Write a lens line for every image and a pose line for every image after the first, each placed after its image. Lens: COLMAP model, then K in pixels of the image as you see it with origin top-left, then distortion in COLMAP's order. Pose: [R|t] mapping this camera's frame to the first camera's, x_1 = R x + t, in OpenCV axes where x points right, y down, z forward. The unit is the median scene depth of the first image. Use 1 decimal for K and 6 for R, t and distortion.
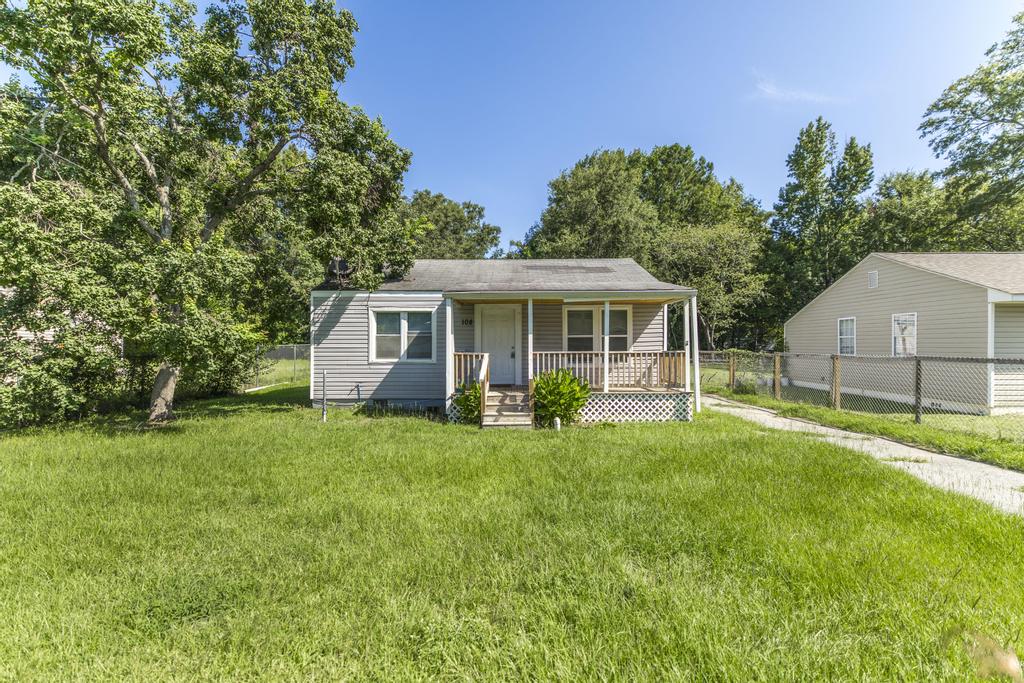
lens RADIAL K [[442.6, 0, 512.0], [0, 442.6, 341.5], [0, 0, 1]] dist [0.001353, 0.000388]
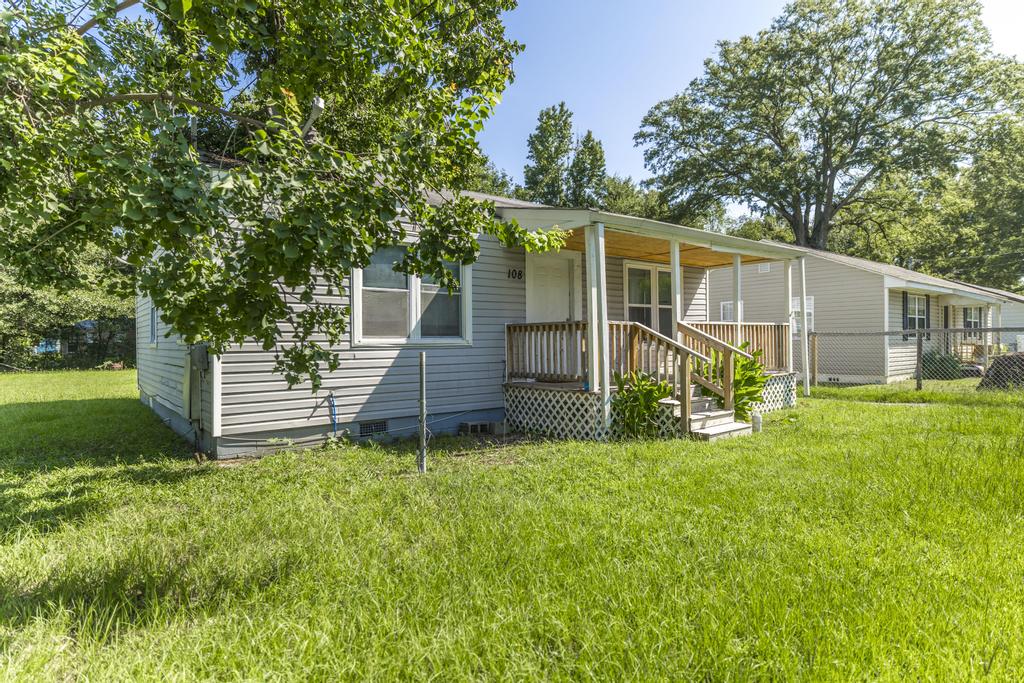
lens RADIAL K [[561.9, 0, 512.0], [0, 561.9, 341.5], [0, 0, 1]] dist [0.000251, 0.000017]
pose [[0.770080, -0.003737, 0.637937, -0.575311], [0.004126, 0.999991, 0.000877, 0.043730], [-0.637934, 0.001956, 0.770088, 0.432332]]
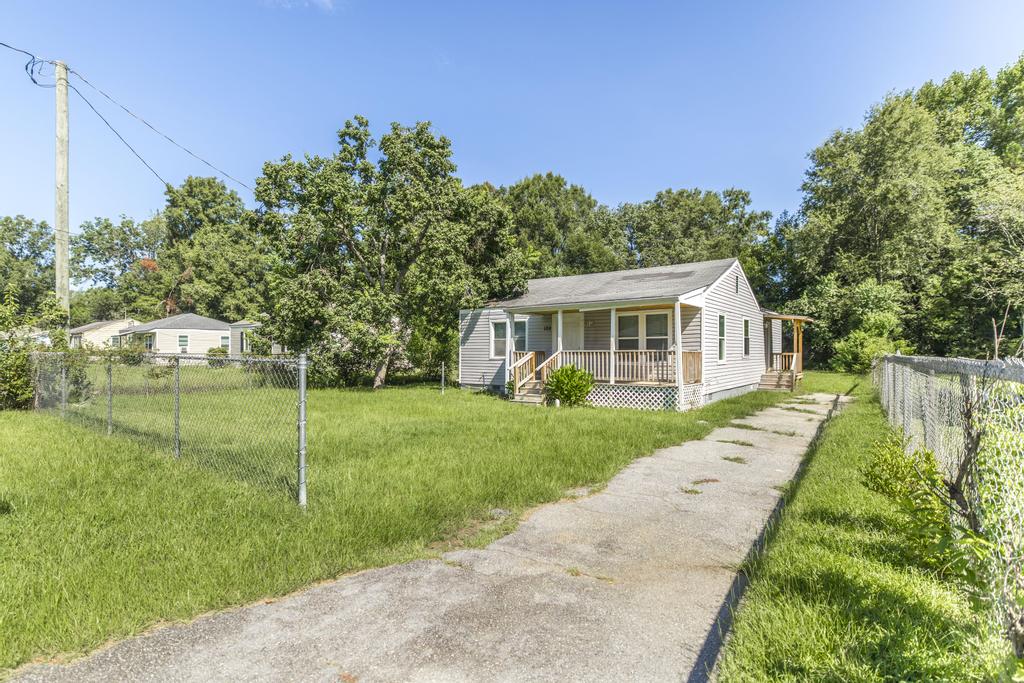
lens RADIAL K [[493.5, 0, 518.3], [0, 493.5, 348.1], [0, 0, 1]] dist [-0.001127, -0.000184]
pose [[0.804381, -0.000569, -0.594114, 0.683317], [0.000222, 1.000000, -0.000657, 0.014366], [0.594114, 0.000397, 0.804381, -0.207024]]
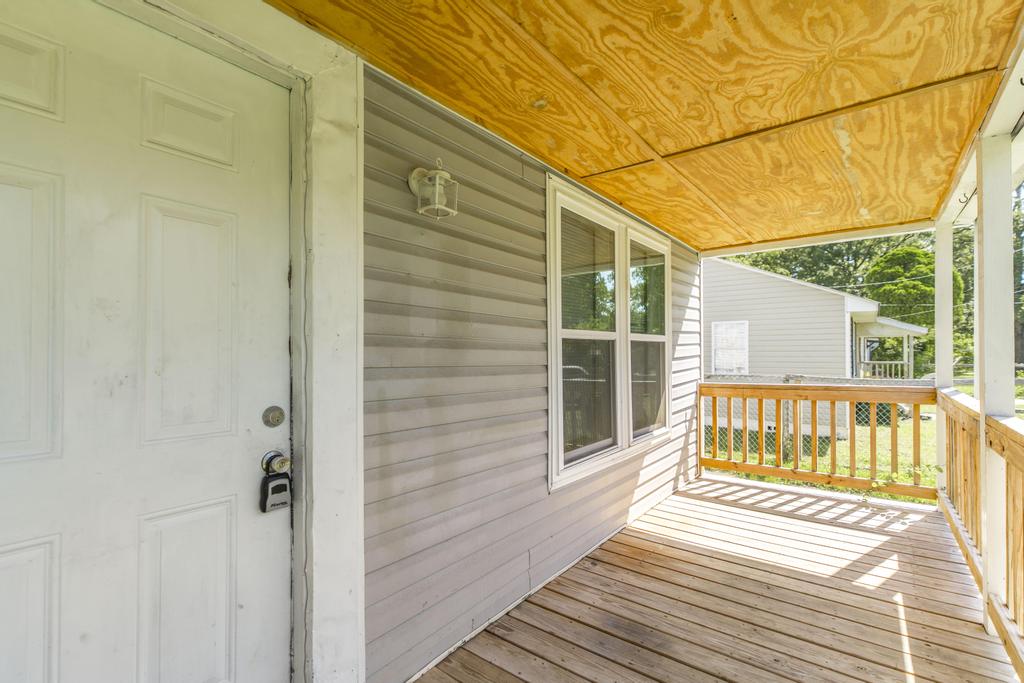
lens RADIAL K [[464.0, 0, 512.0], [0, 464.0, 341.5], [0, 0, 1]] dist [0.000405, 0.000090]
pose [[0.604842, 0.022368, 0.796032, -0.058247], [-0.000546, 0.999617, -0.027674, -0.002077], [-0.796346, 0.016304, 0.604622, 0.881412]]
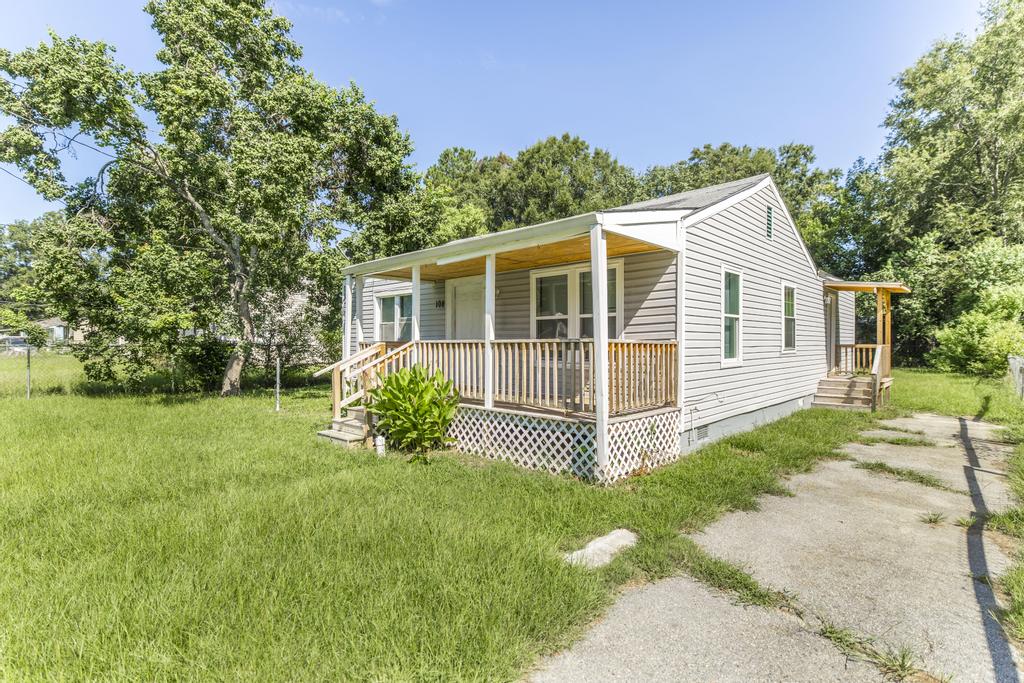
lens RADIAL K [[496.4, 0, 512.0], [0, 496.4, 341.5], [0, 0, 1]] dist [-0.000137, -0.000293]
pose [[0.731536, 0.002750, -0.681798, 0.587443], [0.000870, 0.999987, 0.004967, 0.018196], [0.681803, -0.004227, 0.731524, 0.443198]]
